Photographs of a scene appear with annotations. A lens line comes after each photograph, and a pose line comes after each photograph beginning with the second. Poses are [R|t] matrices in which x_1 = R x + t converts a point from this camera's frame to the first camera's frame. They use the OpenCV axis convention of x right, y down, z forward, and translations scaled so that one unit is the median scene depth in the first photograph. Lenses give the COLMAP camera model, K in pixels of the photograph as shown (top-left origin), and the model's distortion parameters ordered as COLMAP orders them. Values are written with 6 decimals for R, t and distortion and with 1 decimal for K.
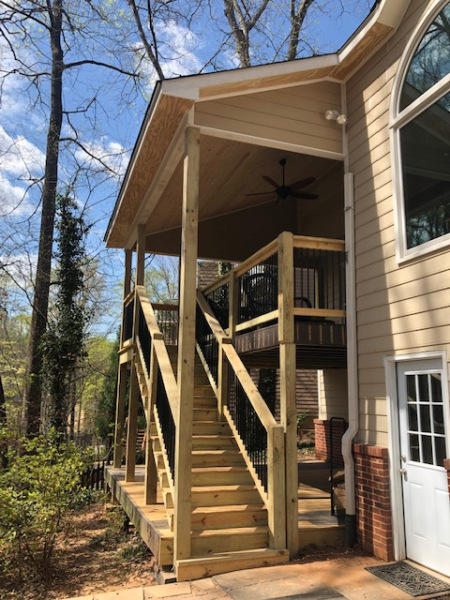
lens RADIAL K [[492.0, 0, 221.2], [0, 492.0, 301.7], [0, 0, 1]] dist [0.040824, -0.033971]
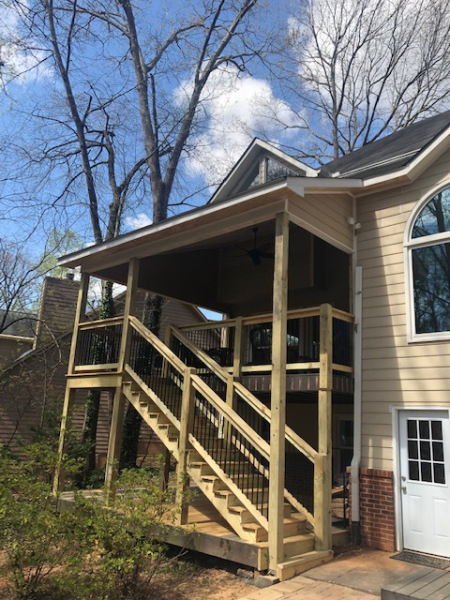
lens RADIAL K [[492.0, 0, 226.5], [0, 492.0, 303.0], [0, 0, 1]] dist [0.040824, -0.033971]
pose [[0.876464, 0.146161, 0.458745, -0.760633], [-0.126505, 0.989240, -0.073486, -0.015043], [-0.464550, 0.006374, 0.885524, -0.036565]]
